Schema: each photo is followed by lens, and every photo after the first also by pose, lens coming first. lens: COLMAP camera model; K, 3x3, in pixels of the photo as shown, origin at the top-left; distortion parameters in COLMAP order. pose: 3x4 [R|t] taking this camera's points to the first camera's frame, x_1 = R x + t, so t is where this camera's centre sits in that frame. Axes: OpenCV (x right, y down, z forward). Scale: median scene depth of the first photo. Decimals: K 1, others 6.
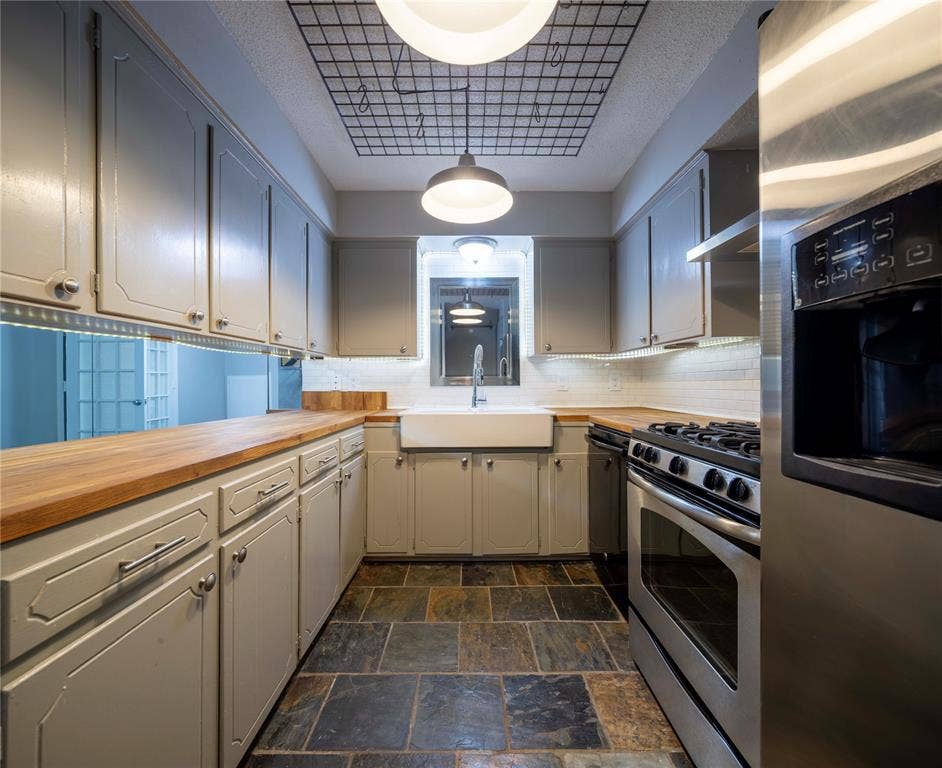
lens RADIAL K [[377.1, 0, 468.3], [0, 377.1, 384.1], [0, 0, 1]] dist [0.009949, -0.006632]
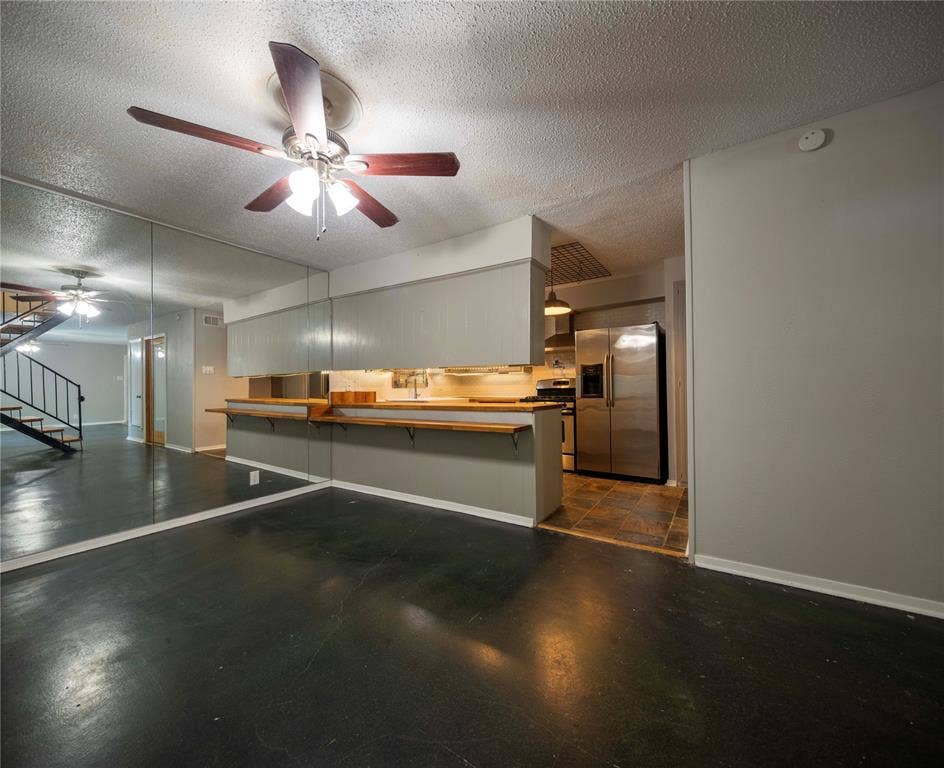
lens RADIAL K [[377.9, 0, 469.3], [0, 377.9, 384.1], [0, 0, 1]] dist [0.009949, -0.006632]
pose [[0.543853, 0.002912, 0.839176, -1.785338], [0.009342, 0.999911, -0.009524, 0.008377], [-0.839129, 0.013019, 0.543777, -0.314685]]
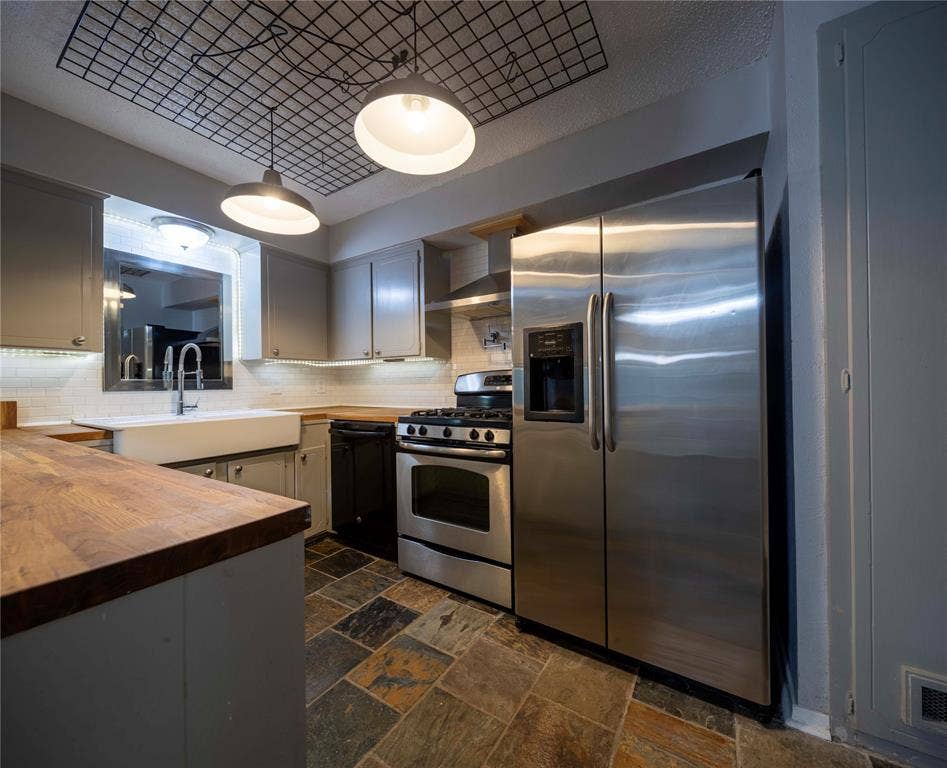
lens RADIAL K [[379.1, 0, 470.8], [0, 379.1, 384.1], [0, 0, 1]] dist [0.009949, -0.006632]
pose [[0.545043, 0.000625, 0.838408, -0.437083], [0.007960, 0.999951, -0.005921, 0.001361], [-0.838370, 0.009901, 0.545012, -0.029850]]
